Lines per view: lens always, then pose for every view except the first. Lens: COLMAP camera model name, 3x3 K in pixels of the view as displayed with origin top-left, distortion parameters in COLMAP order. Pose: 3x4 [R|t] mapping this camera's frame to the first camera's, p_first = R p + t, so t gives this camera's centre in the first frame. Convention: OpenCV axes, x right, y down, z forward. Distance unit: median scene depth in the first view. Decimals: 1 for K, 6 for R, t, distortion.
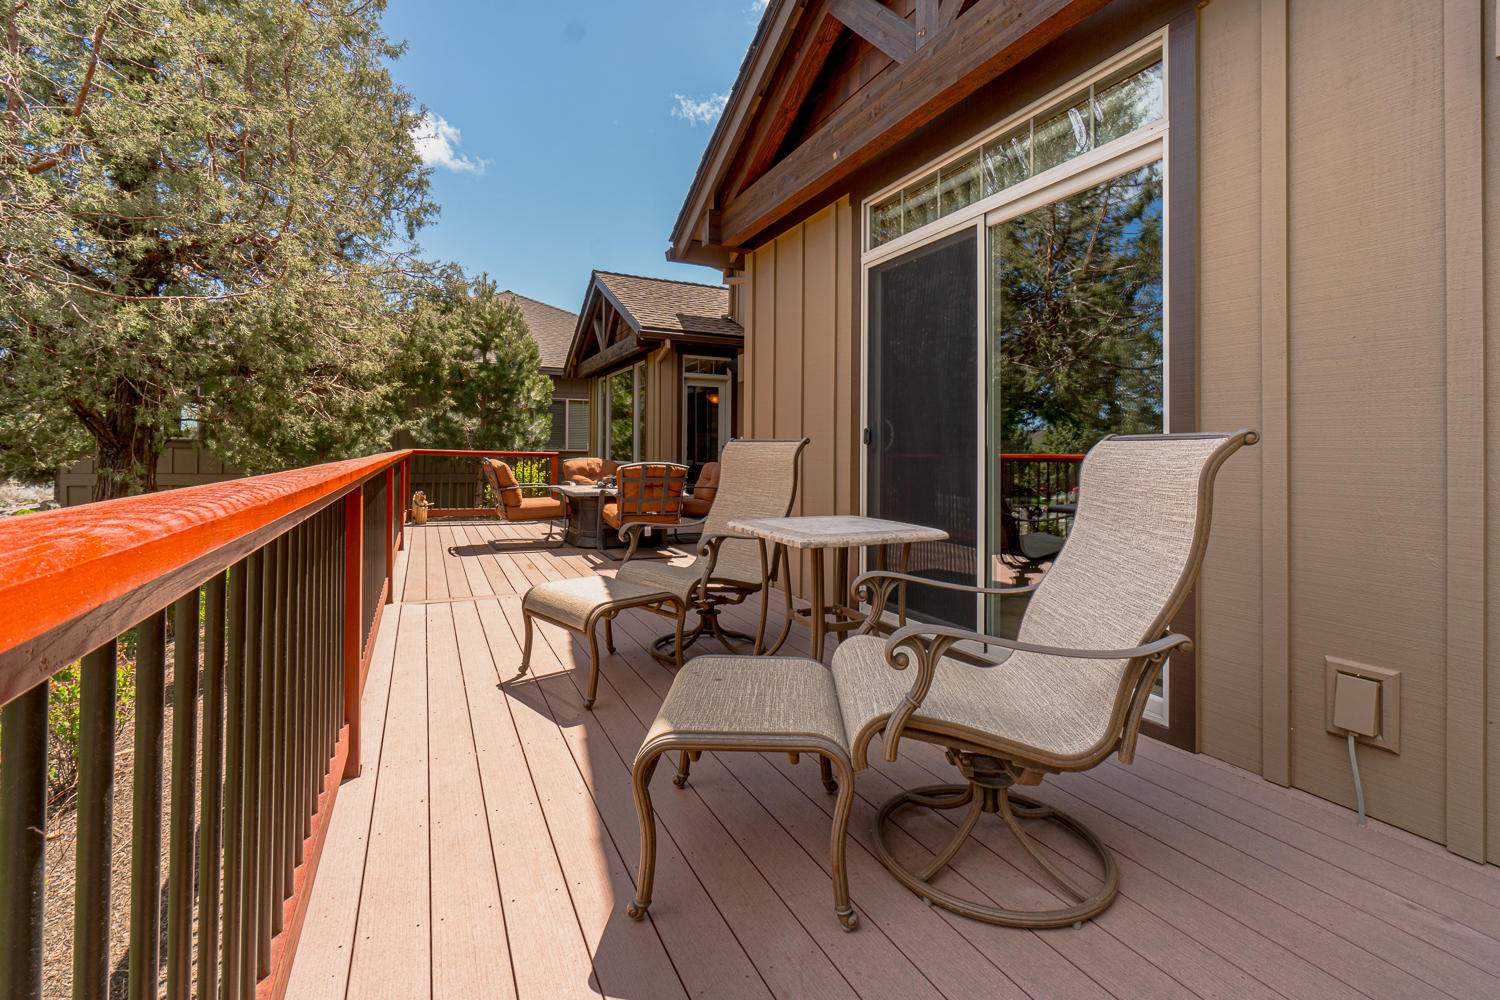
lens RADIAL K [[663.9, 0, 763.4], [0, 663.9, 452.3], [0, 0, 1]] dist [-0.000690, -0.000134]
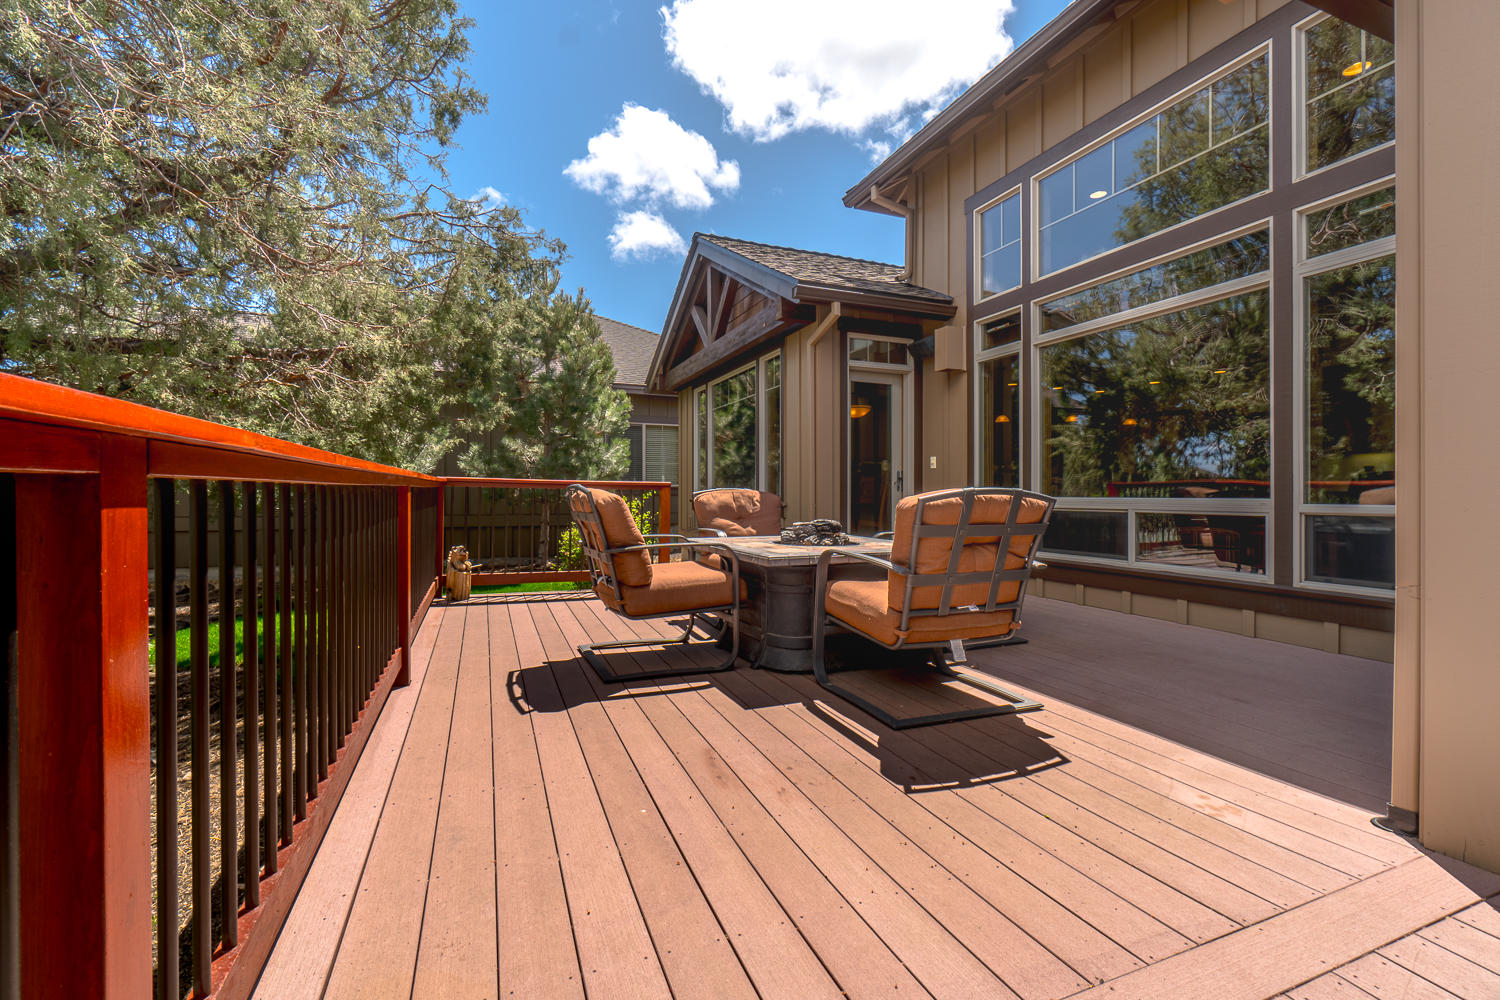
lens RADIAL K [[663.9, 0, 756.3], [0, 663.9, 497.5], [0, 0, 1]] dist [-0.000690, -0.000134]
pose [[0.996582, -0.008151, -0.082205, -0.146950], [0.008833, 0.999929, 0.007940, 0.009155], [0.082134, -0.008639, 0.996584, 0.313831]]
